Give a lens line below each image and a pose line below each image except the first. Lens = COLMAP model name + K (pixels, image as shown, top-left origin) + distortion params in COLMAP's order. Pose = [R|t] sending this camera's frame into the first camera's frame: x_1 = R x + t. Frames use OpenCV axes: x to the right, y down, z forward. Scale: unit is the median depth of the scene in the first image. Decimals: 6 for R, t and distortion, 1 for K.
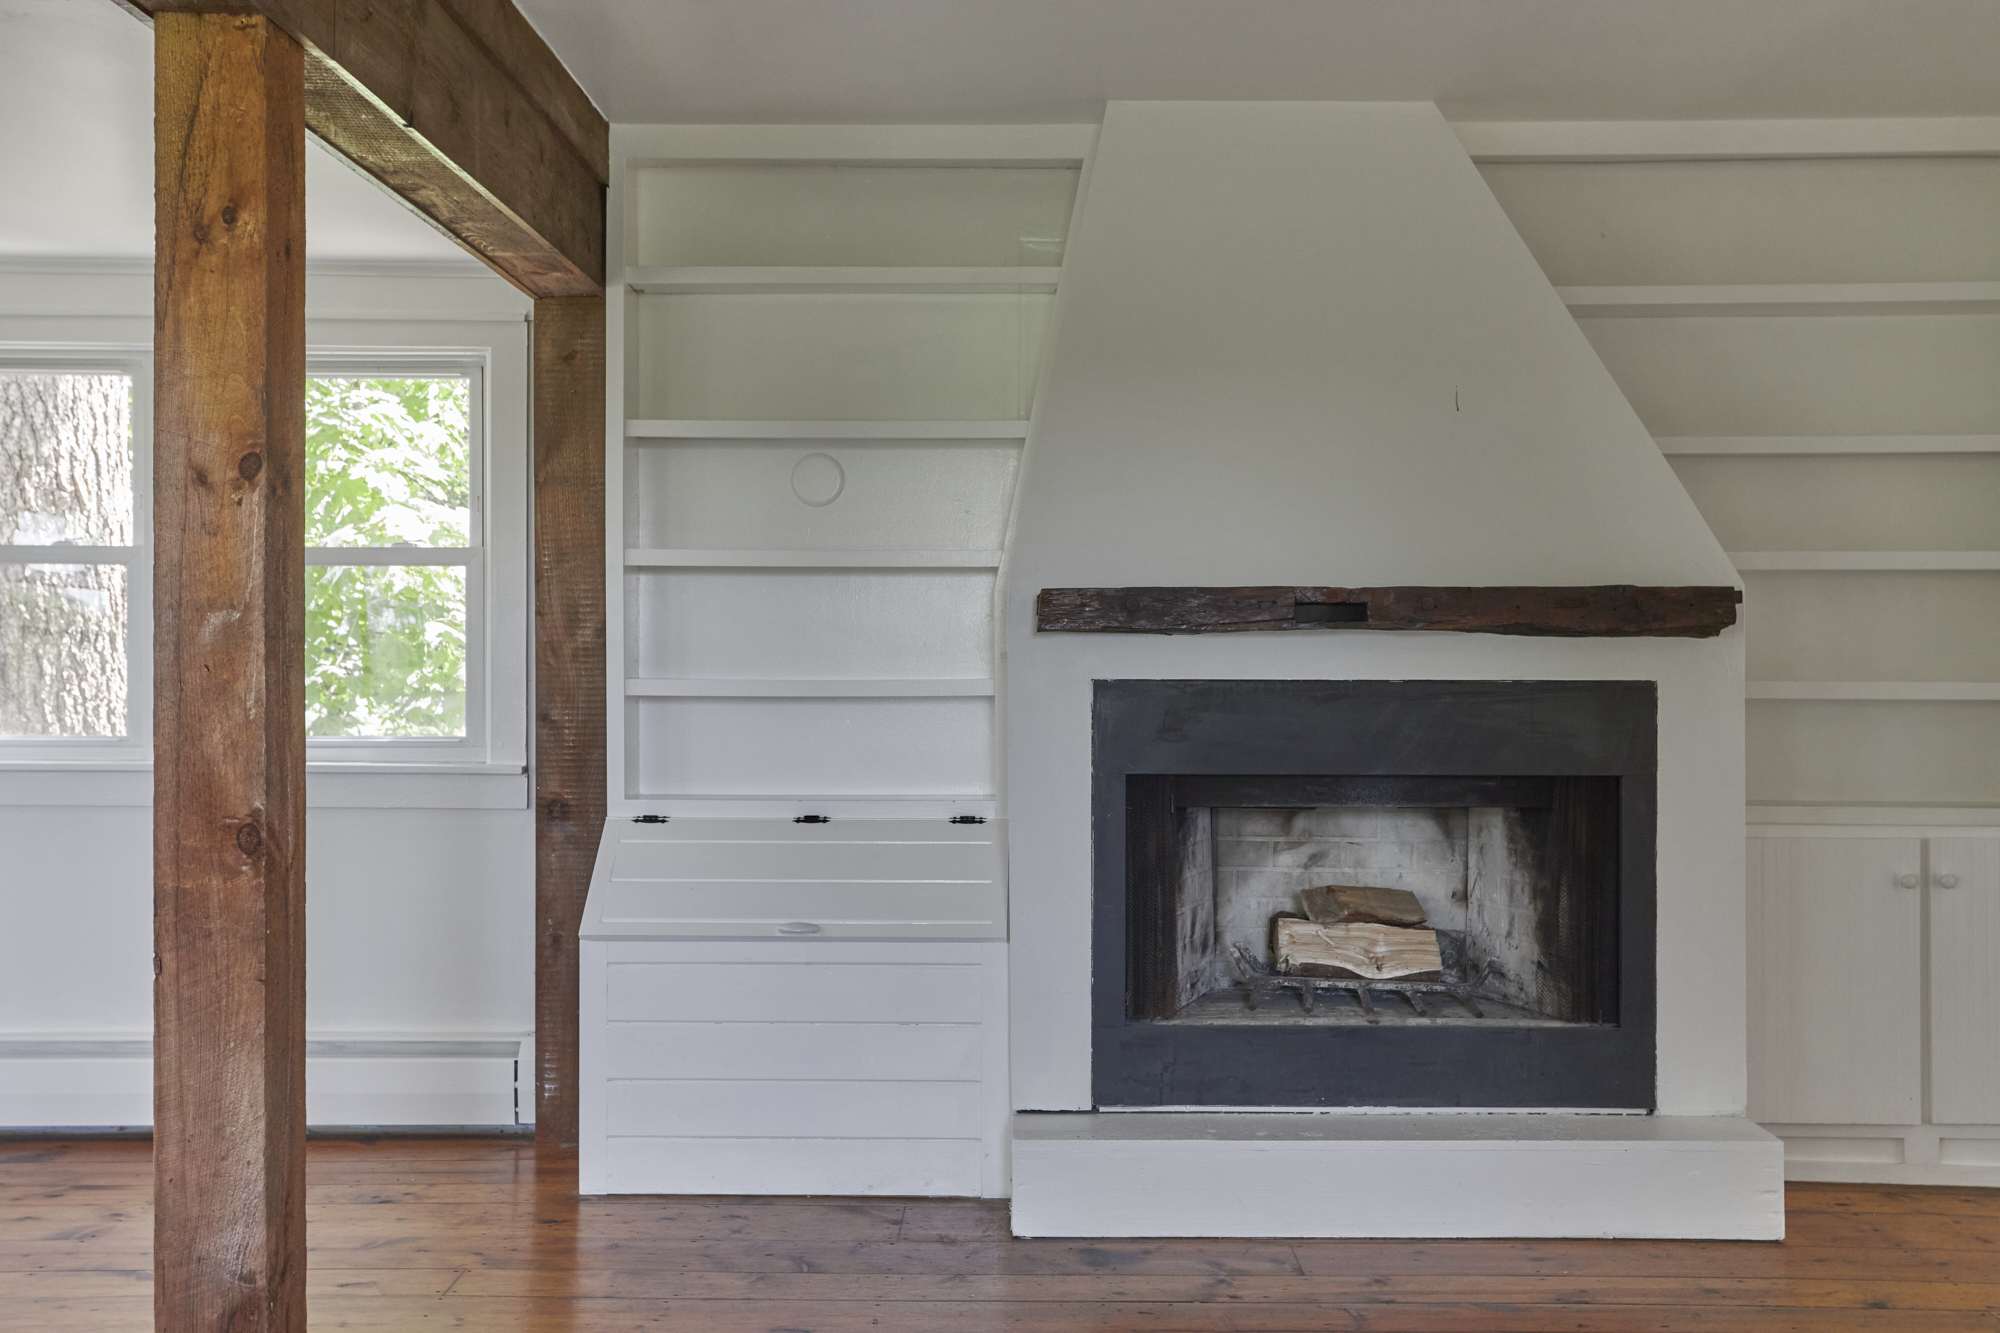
lens RADIAL K [[2106.2, 0, 994.6], [0, 2106.2, 673.7], [0, 0, 1]] dist [0.043489, 0.000000]
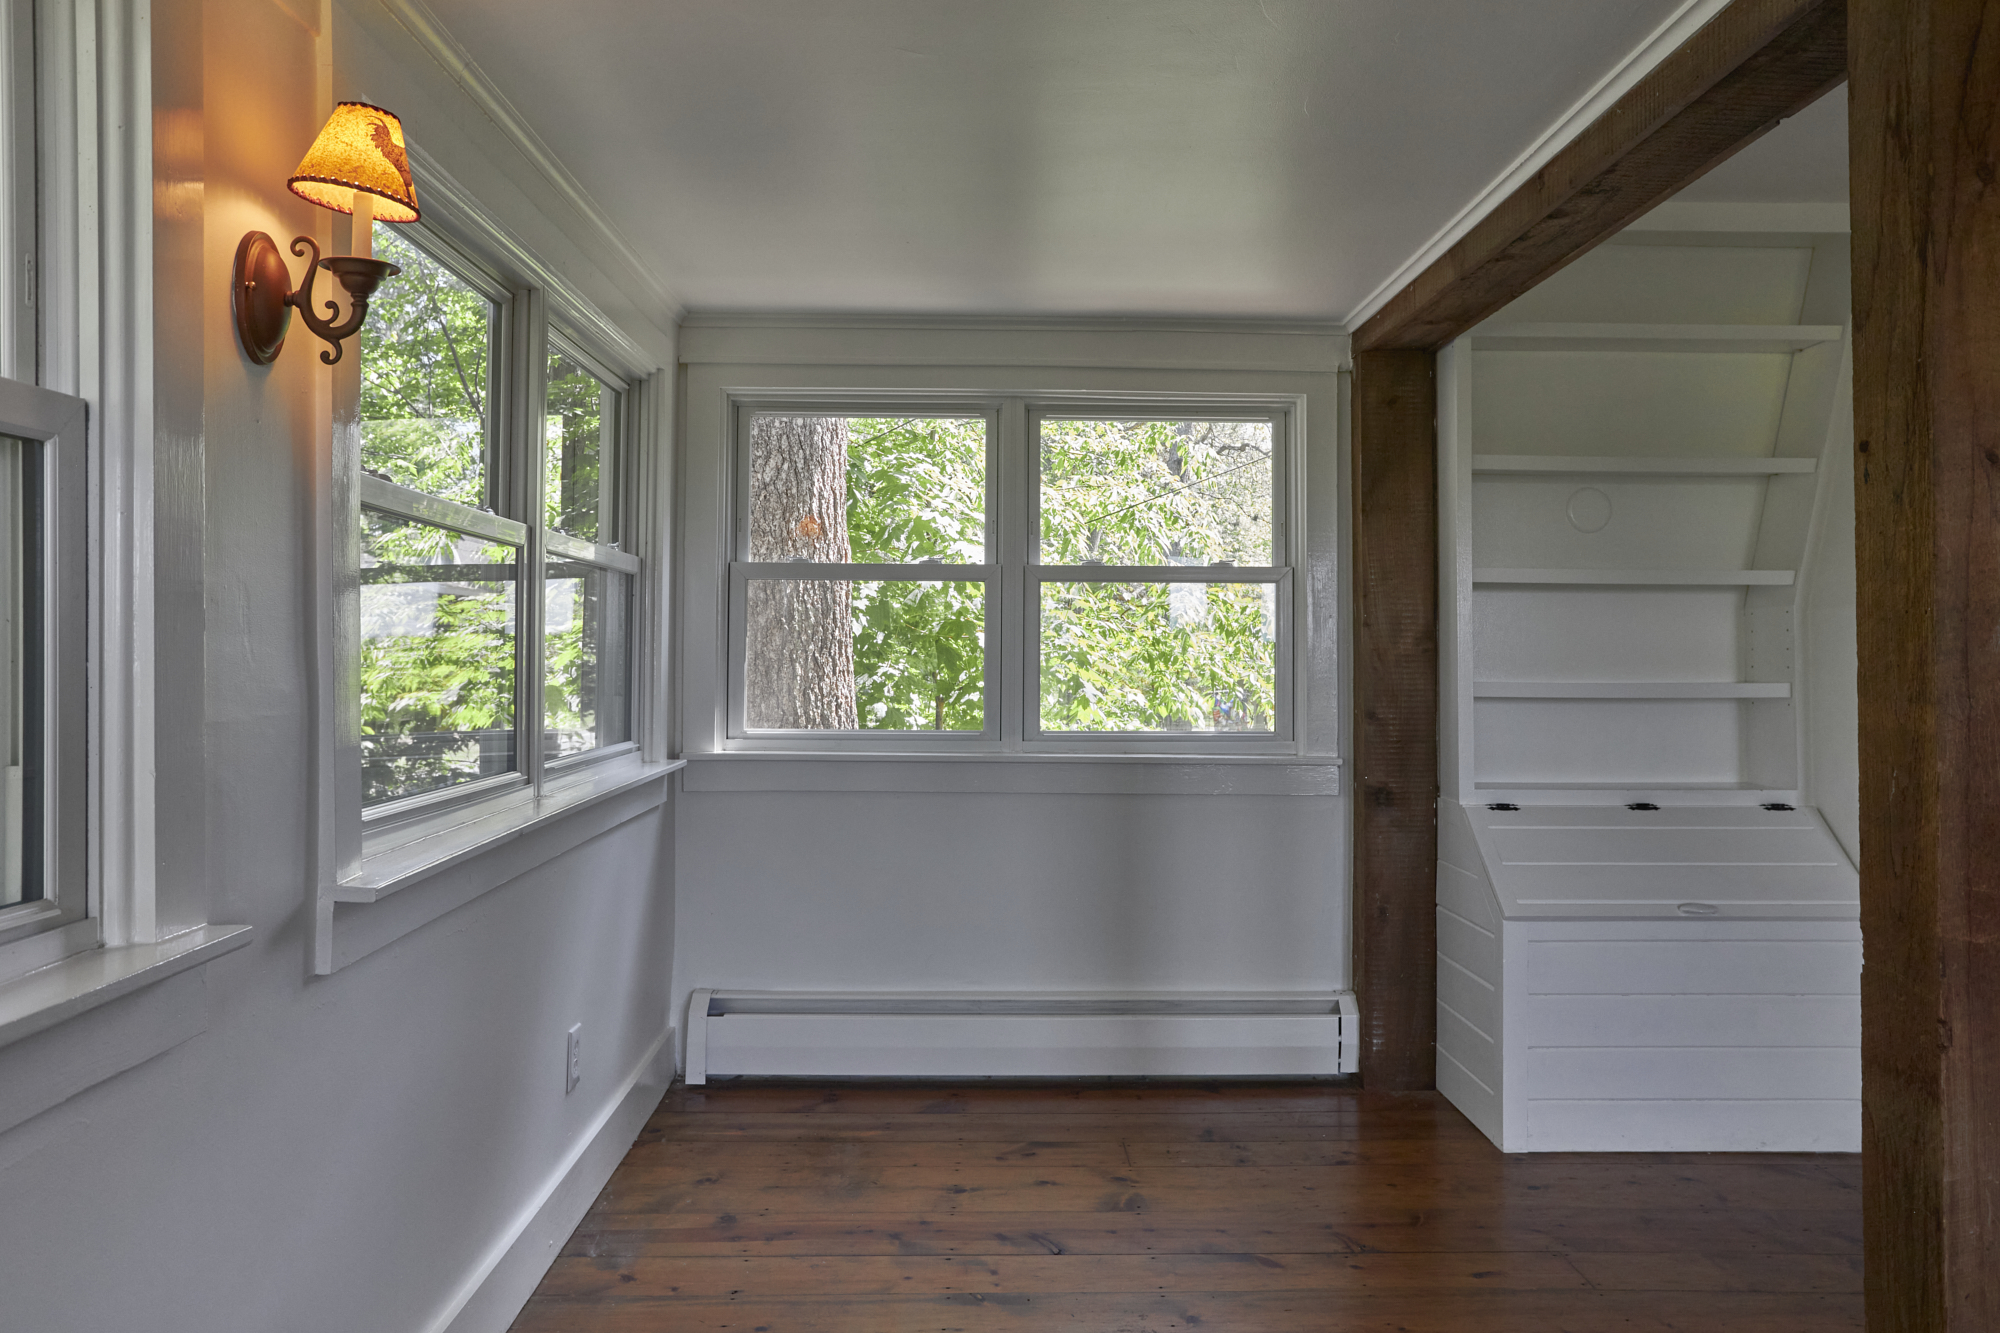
lens RADIAL K [[1435.9, 0, 1088.1], [0, 1435.9, 621.9], [0, 0, 1]] dist [-0.009998, 0.020969]
pose [[0.999447, 0.002692, 0.033130, -0.387842], [-0.001563, 0.999418, -0.034070, -0.003180], [-0.033203, 0.034000, 0.998870, 0.226442]]
